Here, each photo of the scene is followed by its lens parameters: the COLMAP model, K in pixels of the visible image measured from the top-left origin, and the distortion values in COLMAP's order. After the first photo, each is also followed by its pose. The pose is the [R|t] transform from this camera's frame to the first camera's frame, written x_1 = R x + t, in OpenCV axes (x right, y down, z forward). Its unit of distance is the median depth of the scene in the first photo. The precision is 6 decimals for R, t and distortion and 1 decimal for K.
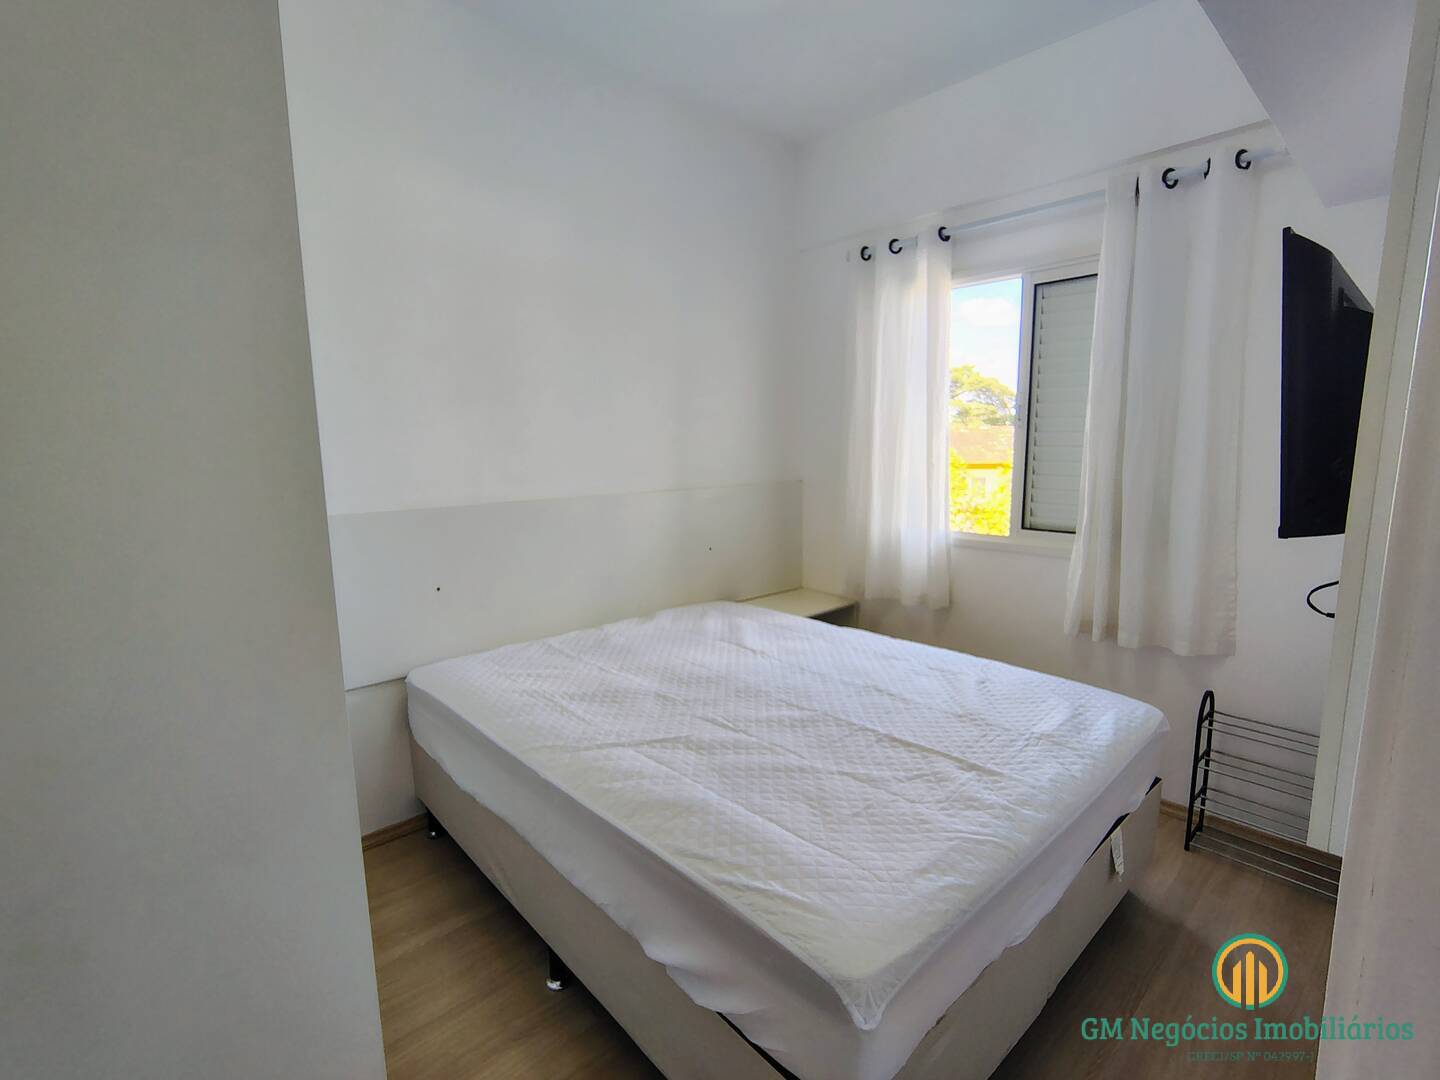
lens RADIAL K [[674.6, 0, 723.2], [0, 674.6, 544.6], [0, 0, 1]] dist [-0.010388, 0.000821]
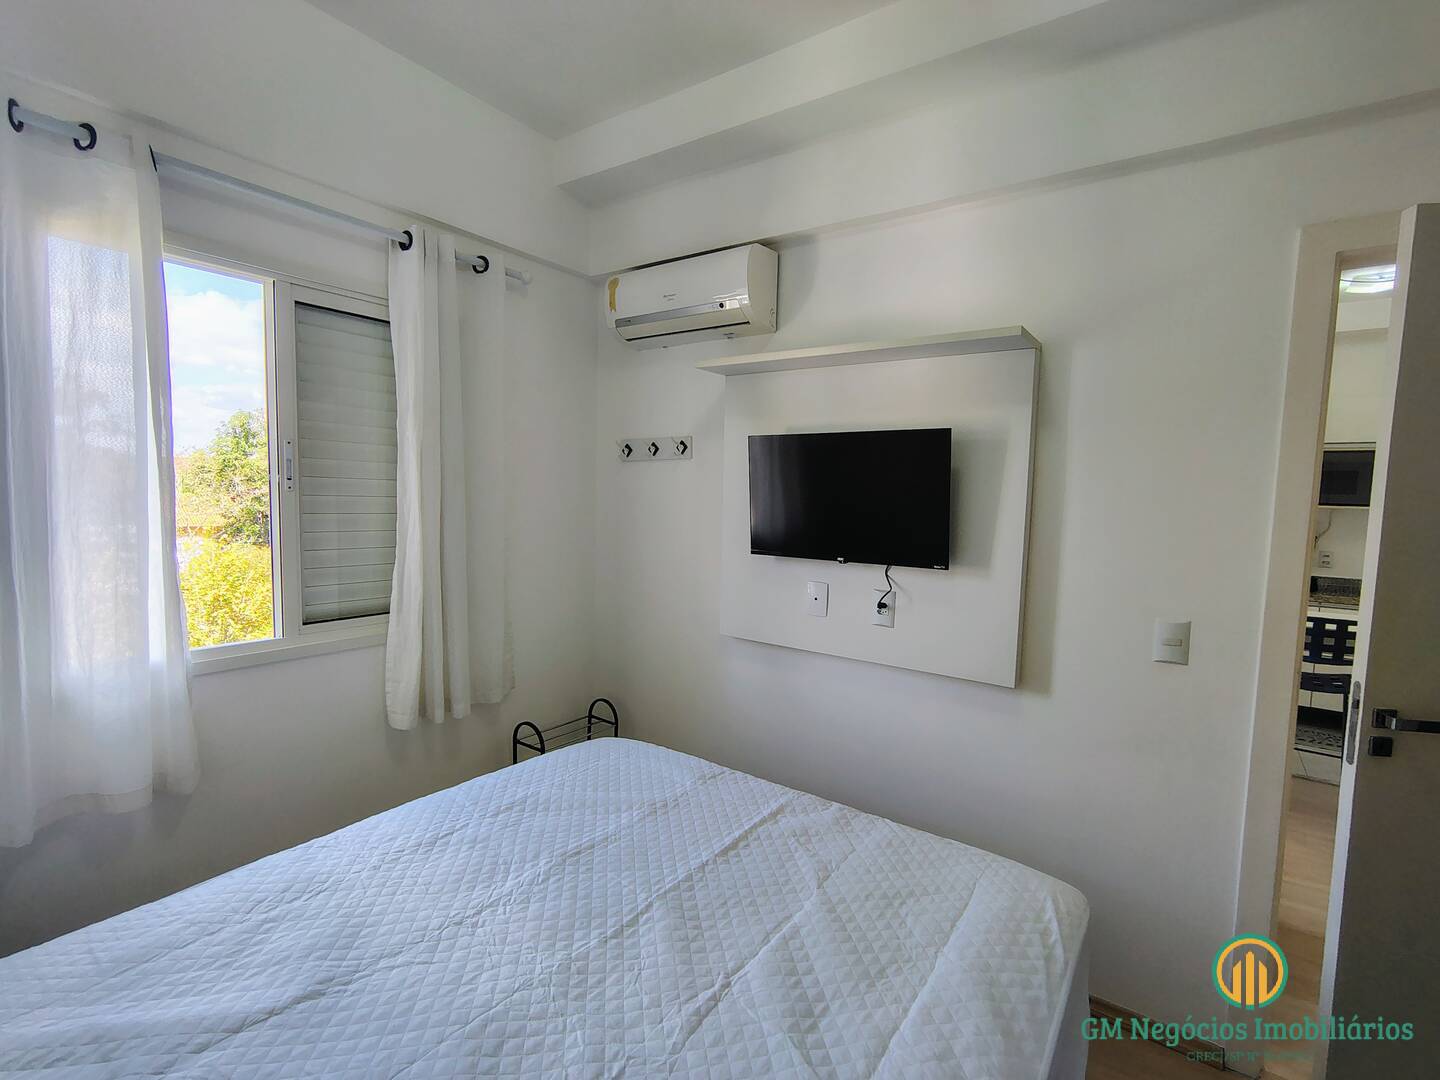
lens RADIAL K [[674.6, 0, 723.2], [0, 674.6, 544.6], [0, 0, 1]] dist [-0.010388, 0.000821]
pose [[-0.201220, -0.072020, 0.976895, -0.499006], [0.123529, 0.987466, 0.098244, -0.171549], [-0.971726, 0.140444, -0.189801, 0.935651]]
